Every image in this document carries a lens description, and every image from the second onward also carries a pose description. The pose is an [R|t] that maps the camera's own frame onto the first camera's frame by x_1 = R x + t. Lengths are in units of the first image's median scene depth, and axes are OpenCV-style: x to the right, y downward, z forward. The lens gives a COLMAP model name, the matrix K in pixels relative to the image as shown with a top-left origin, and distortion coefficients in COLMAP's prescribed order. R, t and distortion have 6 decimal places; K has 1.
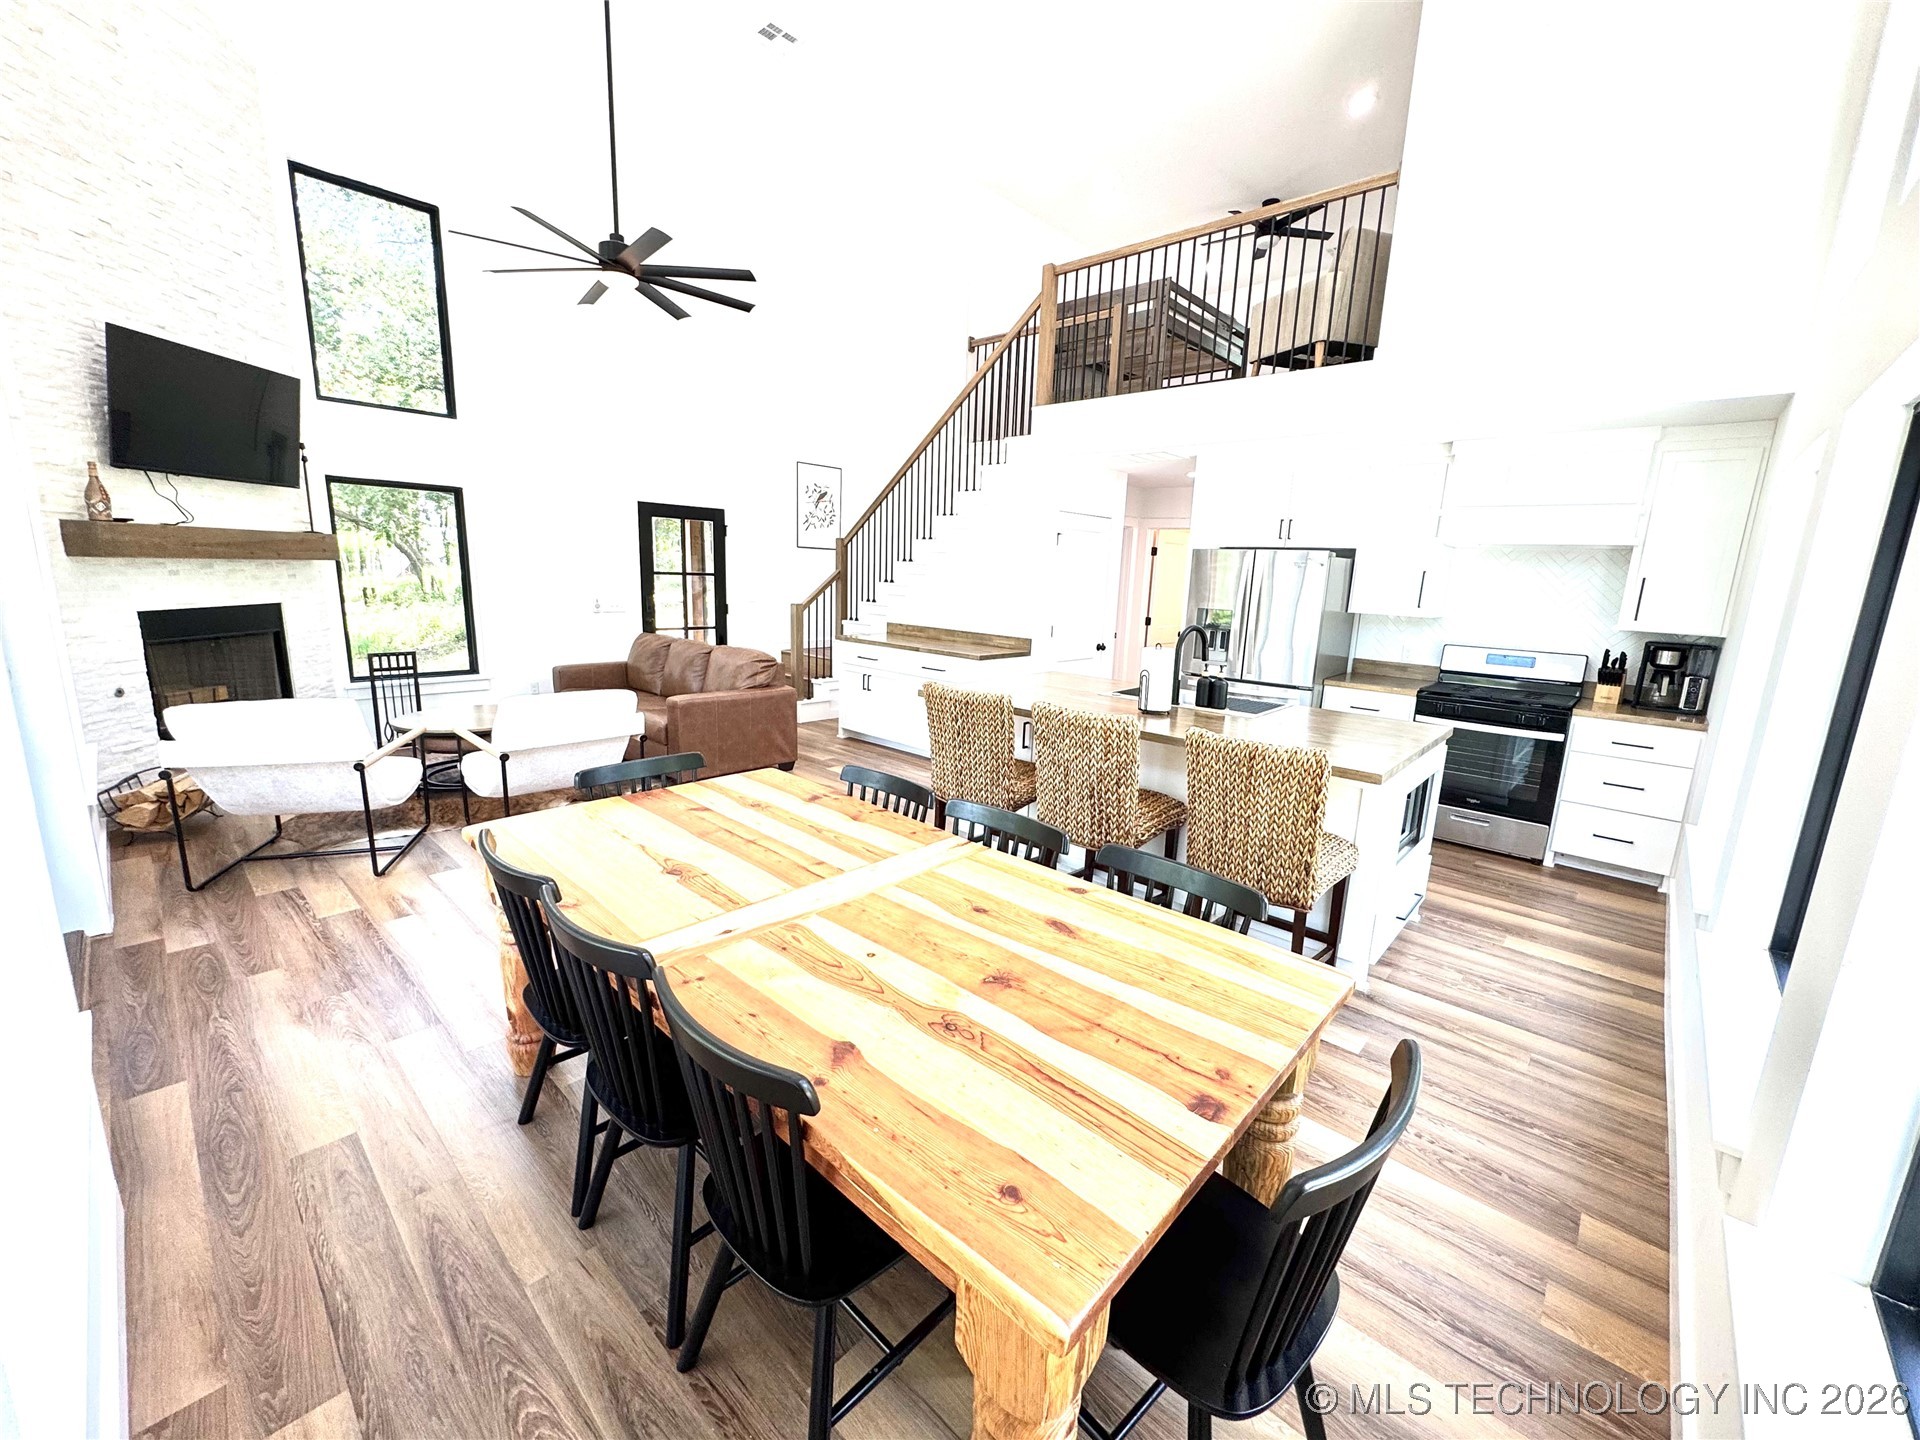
lens RADIAL K [[766.4, 0, 963.4], [0, 766.4, 719.6], [0, 0, 1]] dist [-0.003631, 0.000734]
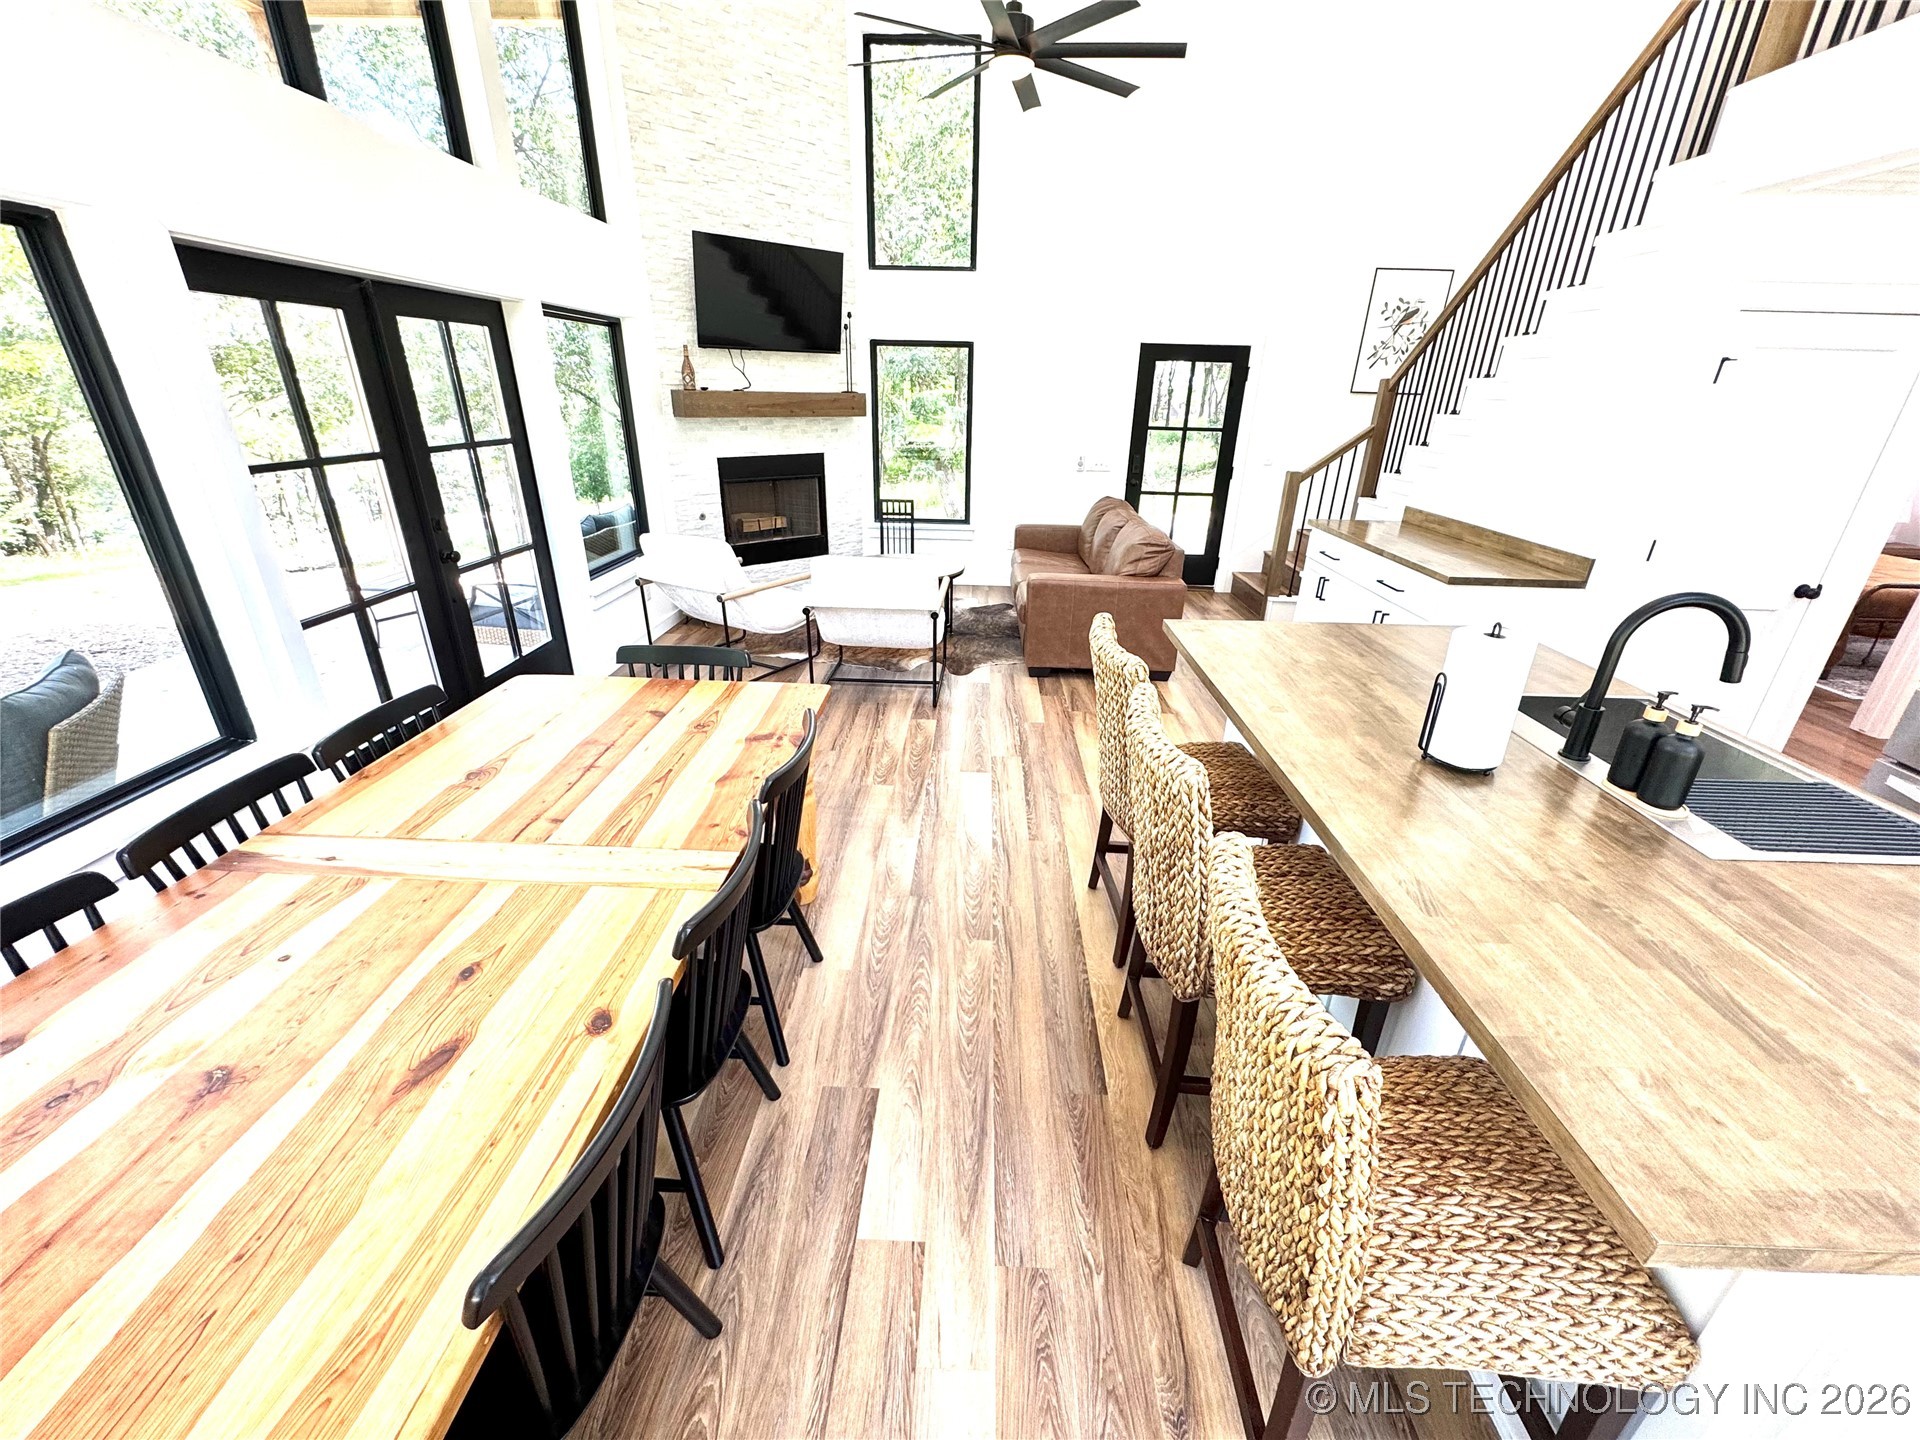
lens RADIAL K [[766.4, 0, 955.2], [0, 766.4, 721.0], [0, 0, 1]] dist [-0.003631, 0.000734]
pose [[0.644354, 0.281586, -0.710998, 0.272110], [-0.143771, 0.957767, 0.249022, -0.077972], [0.751091, -0.058238, 0.657625, 0.322149]]
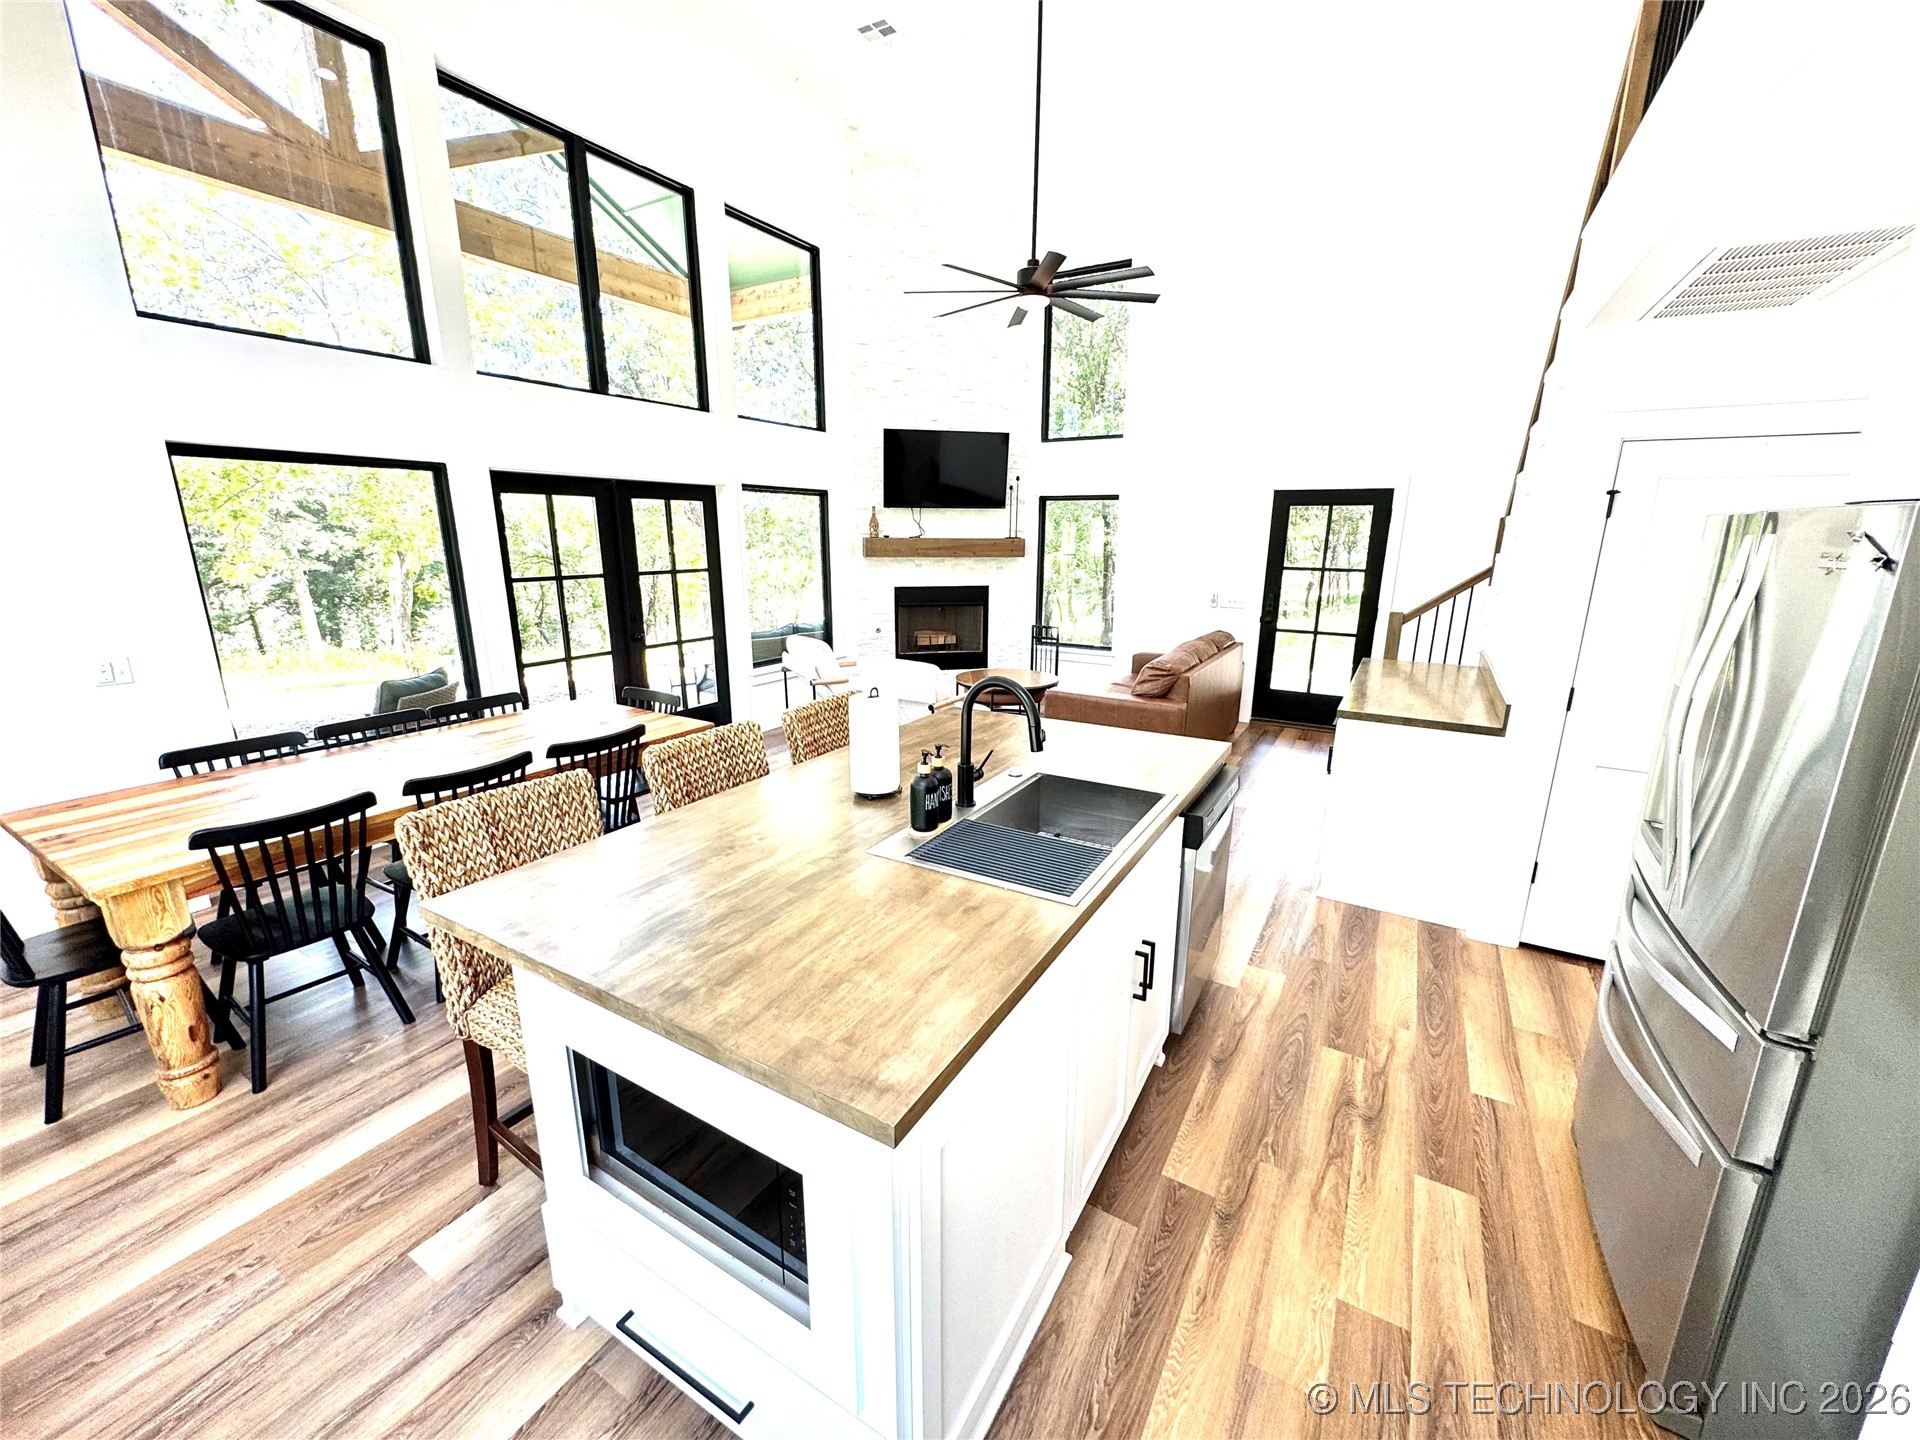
lens RADIAL K [[766.4, 0, 956.9], [0, 766.4, 718.7], [0, 0, 1]] dist [-0.003631, 0.000734]
pose [[0.197731, 0.197494, -0.960155, 0.626562], [-0.187769, 0.968987, 0.160642, -0.134009], [0.962105, 0.148524, 0.228682, 0.654480]]
